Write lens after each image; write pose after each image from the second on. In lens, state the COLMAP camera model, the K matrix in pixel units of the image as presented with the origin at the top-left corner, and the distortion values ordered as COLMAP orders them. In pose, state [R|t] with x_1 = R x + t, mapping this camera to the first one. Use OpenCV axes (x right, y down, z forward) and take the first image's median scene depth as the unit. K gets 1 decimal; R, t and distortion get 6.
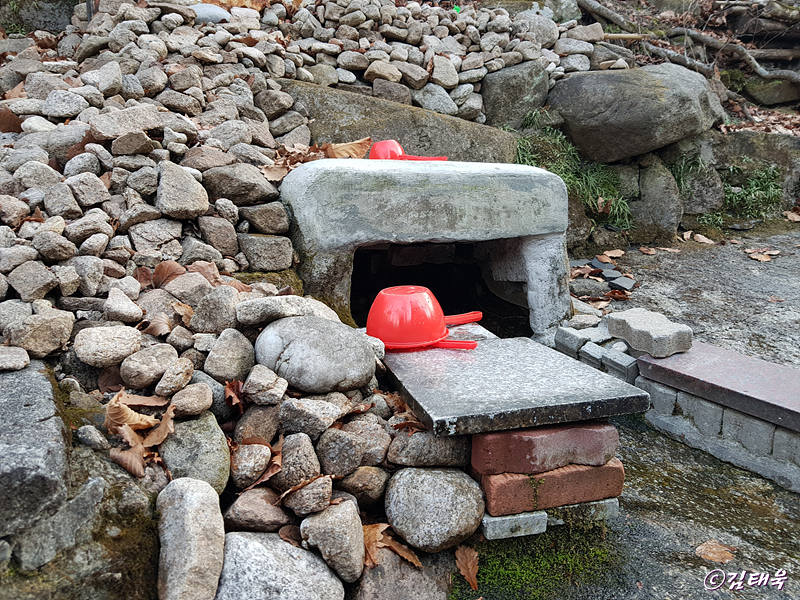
lens RADIAL K [[631.5, 0, 413.8], [0, 631.5, 301.1], [0, 0, 1]] dist [0.008941, -0.000863]
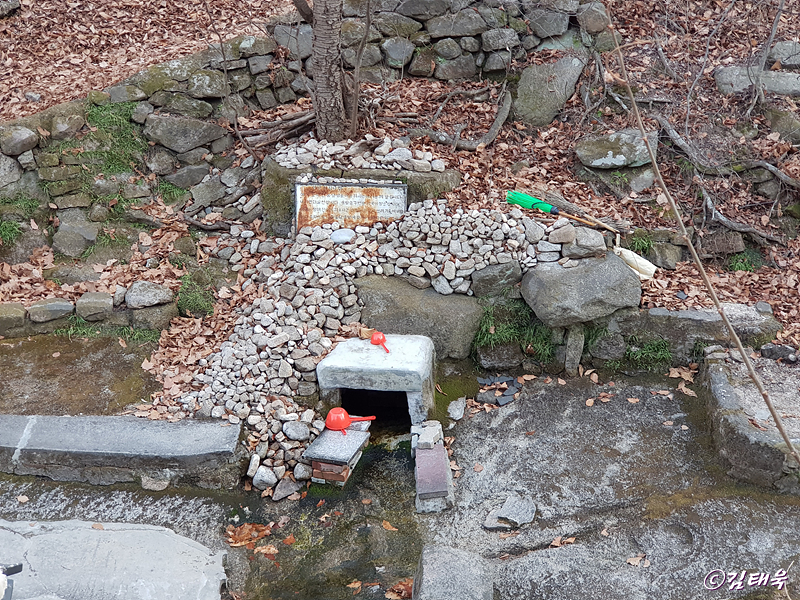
lens RADIAL K [[1220.7, 0, 400.0], [0, 1220.7, 300.0], [0, 0, 1]] dist [0.192665, 0.025733]
pose [[0.843872, 0.214719, -0.491708, 2.885406], [-0.097487, 0.962538, 0.253015, -1.956174], [0.527615, -0.165577, 0.833191, -3.586951]]
